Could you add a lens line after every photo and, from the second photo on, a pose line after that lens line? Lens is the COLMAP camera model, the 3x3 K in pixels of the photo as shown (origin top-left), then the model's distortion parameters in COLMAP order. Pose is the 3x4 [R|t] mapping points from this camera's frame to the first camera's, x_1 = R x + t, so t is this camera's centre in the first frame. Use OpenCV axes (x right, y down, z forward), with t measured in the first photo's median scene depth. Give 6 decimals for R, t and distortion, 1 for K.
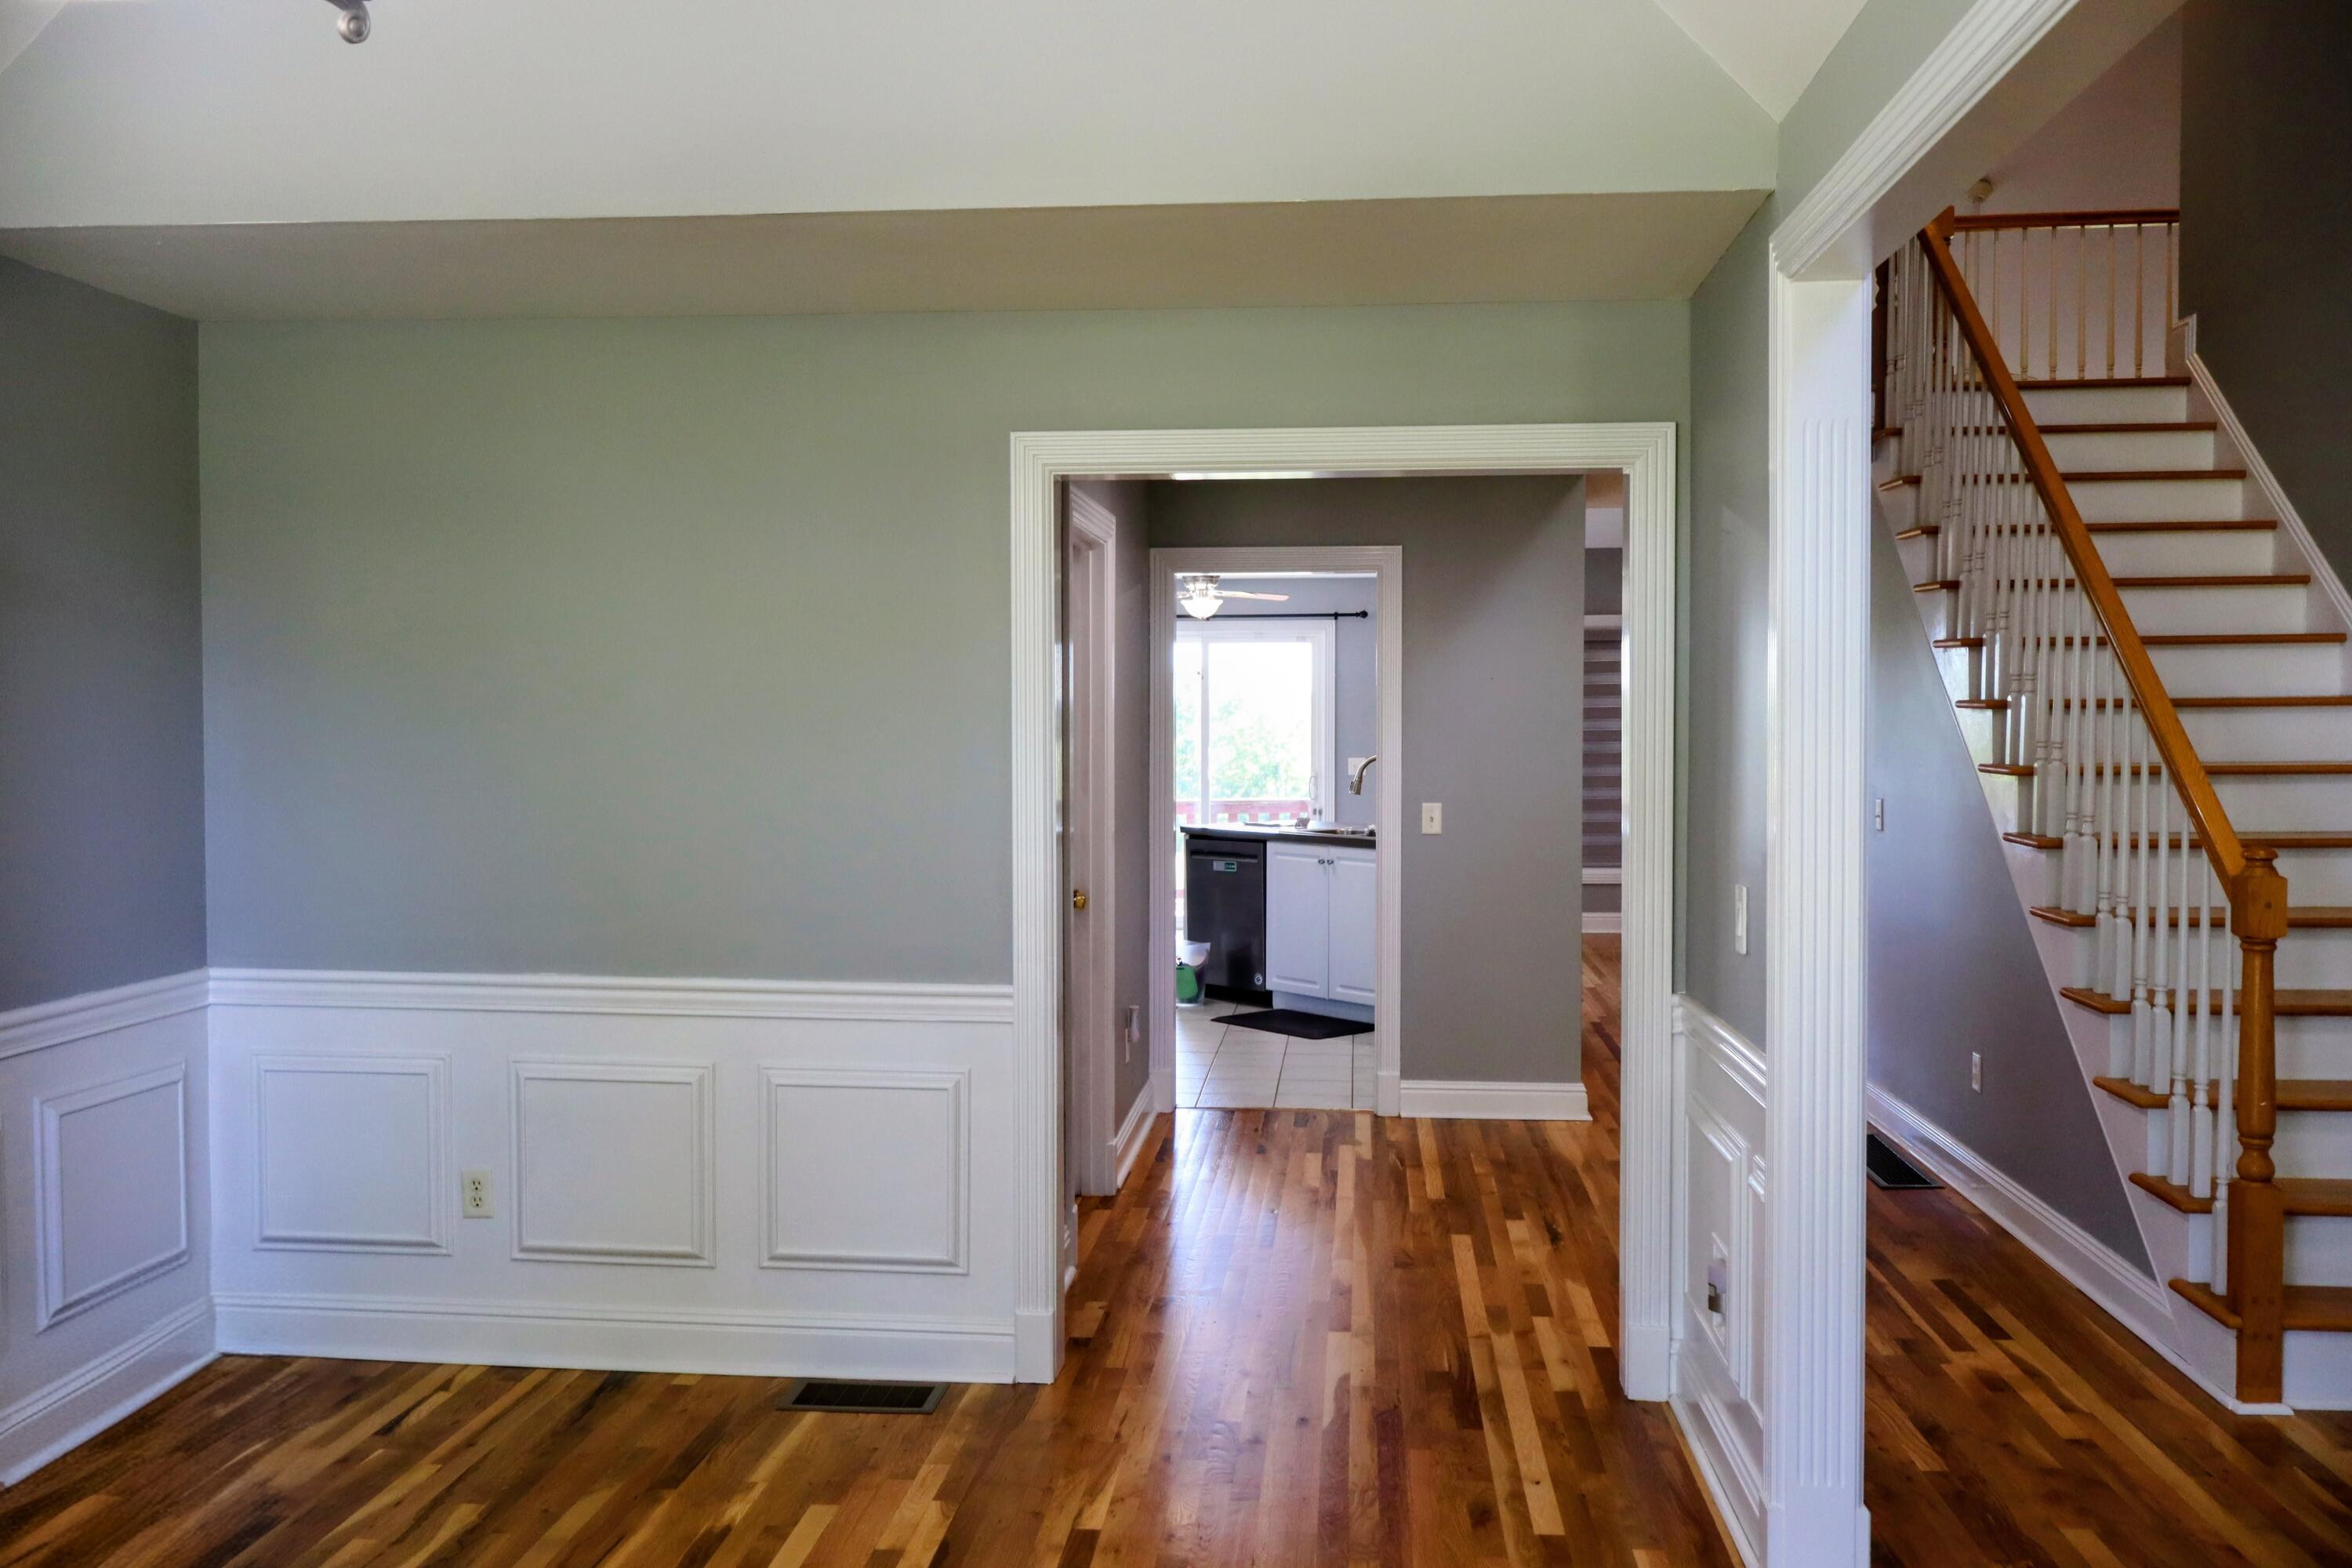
lens RADIAL K [[1937.4, 0, 1176.0], [0, 1937.4, 784.0], [0, 0, 1]] dist [0.007982, 0.003709]
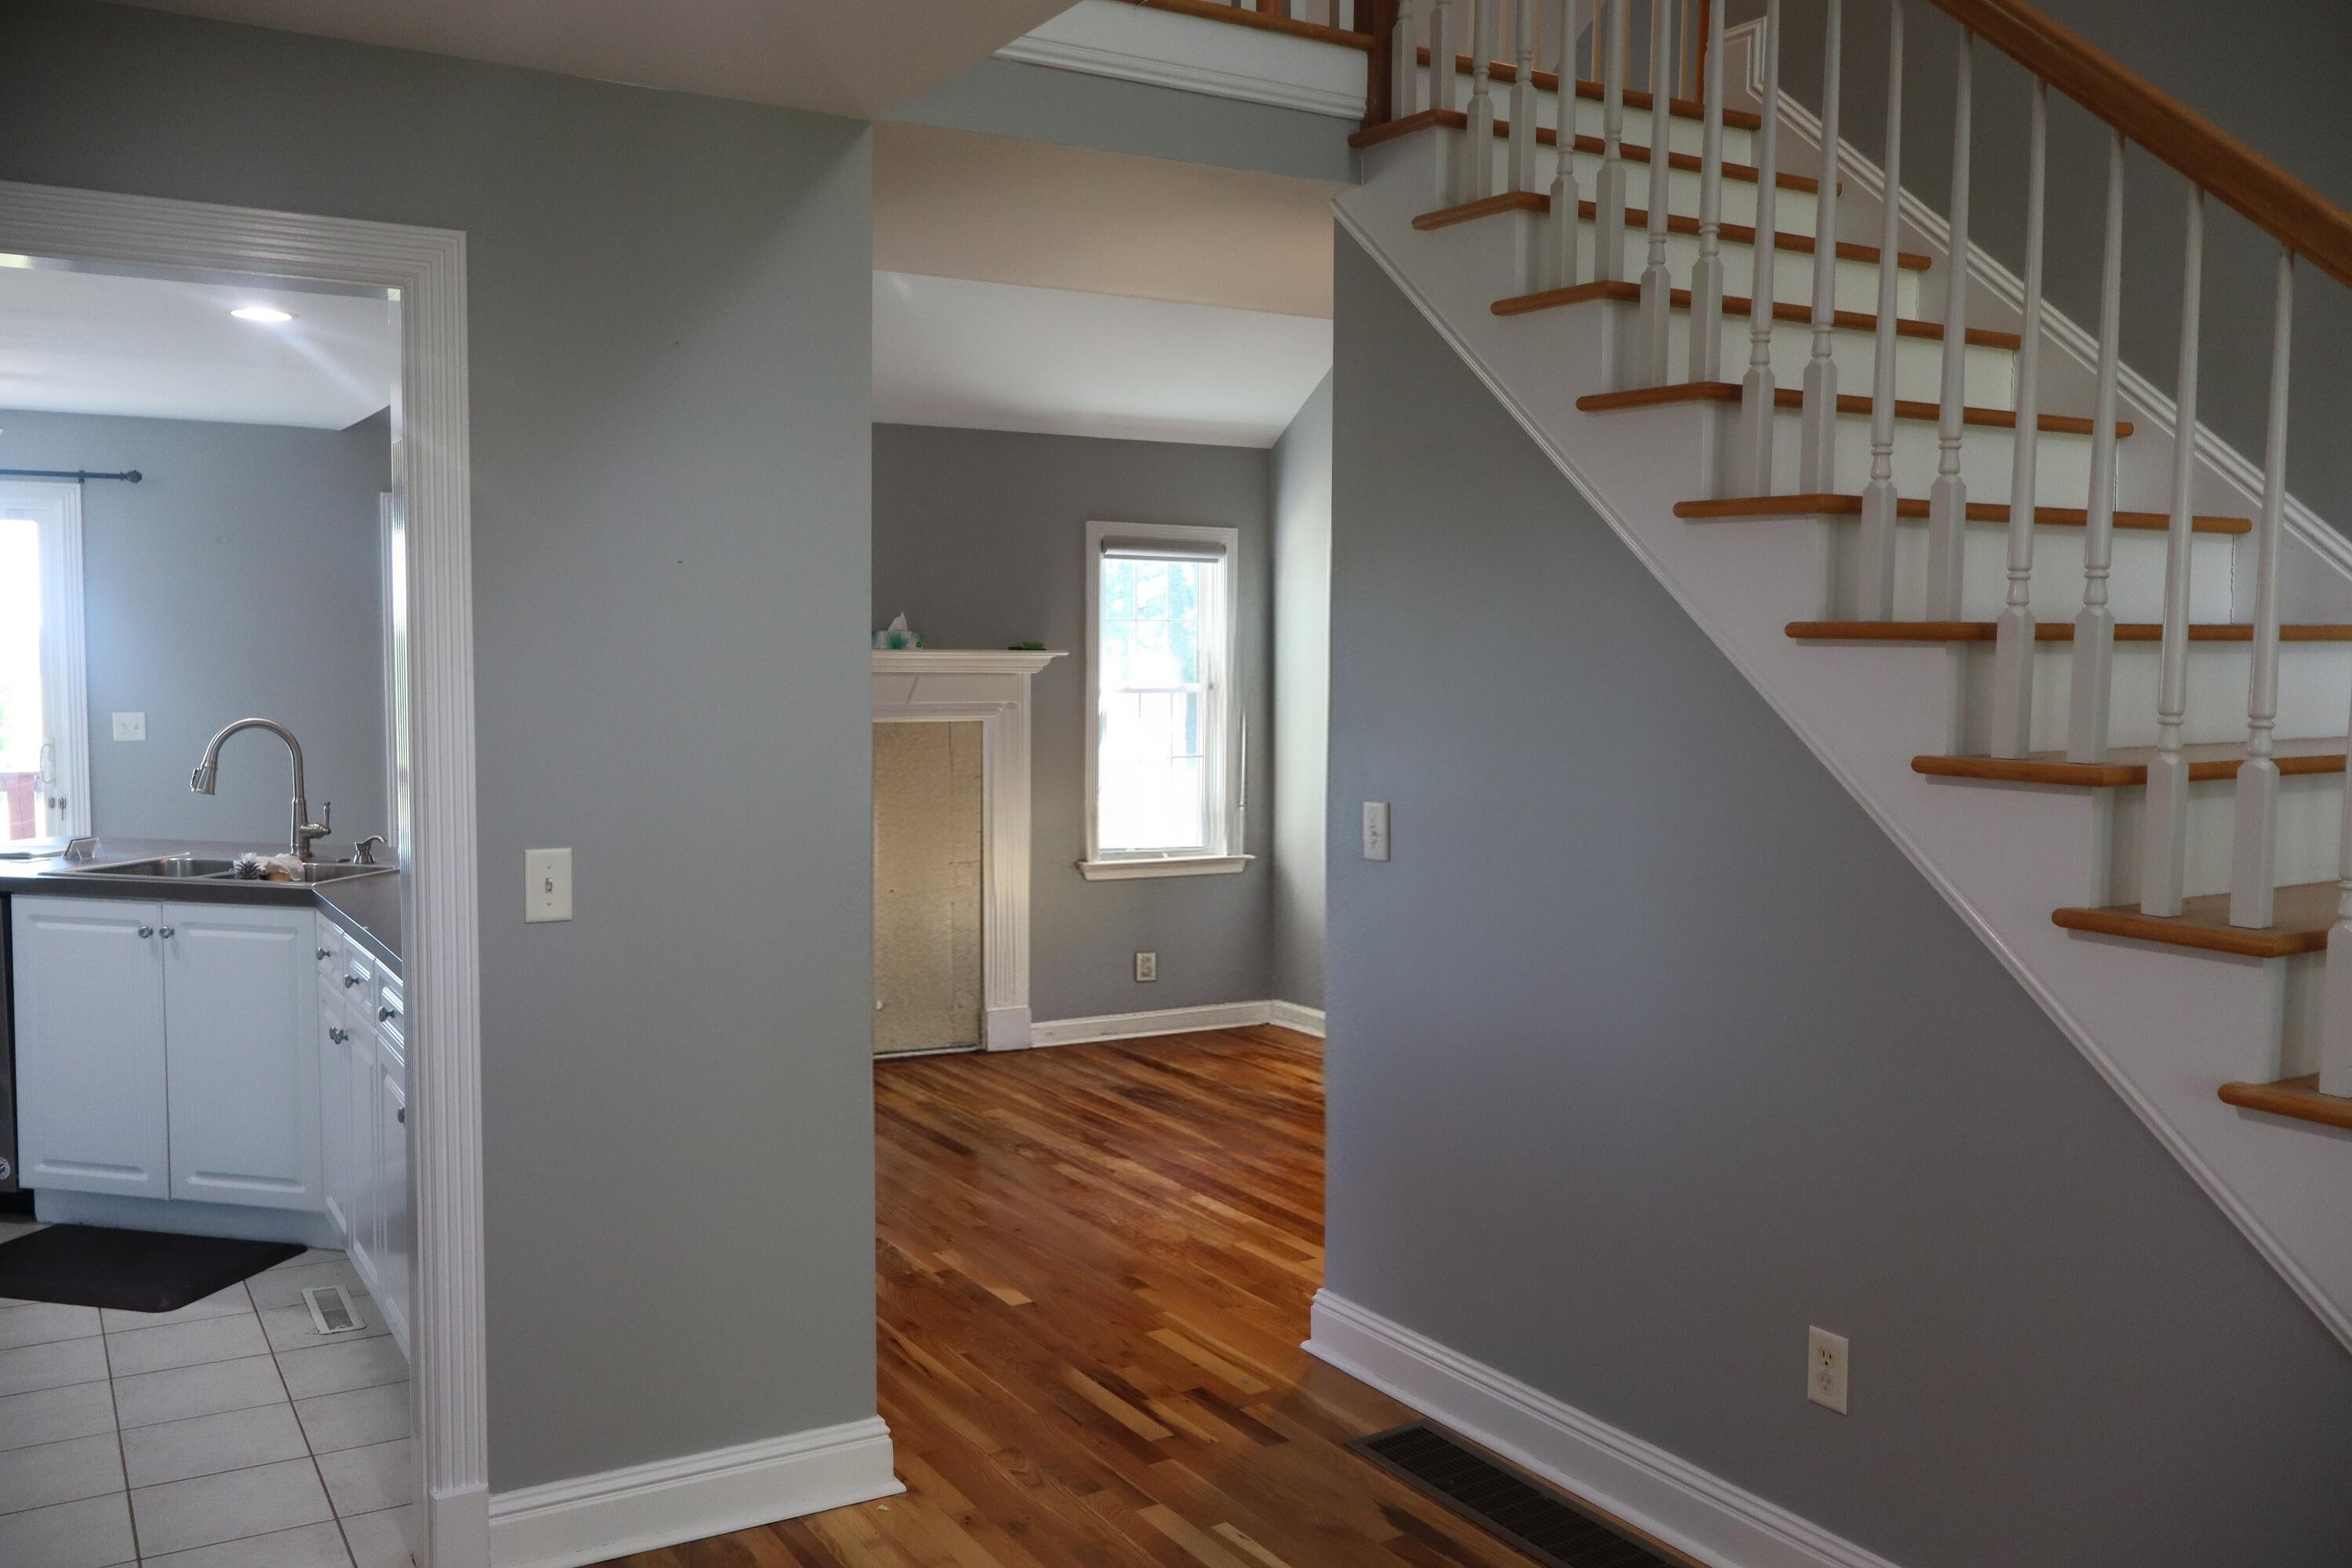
lens RADIAL K [[1948.7, 0, 1176.0], [0, 1948.7, 784.0], [0, 0, 1]] dist [0.000307, 0.002076]
pose [[0.804087, -0.035233, 0.593467, -0.010097], [0.014453, 0.999106, 0.039733, -0.016430], [-0.594336, -0.023372, 0.803877, 0.473044]]
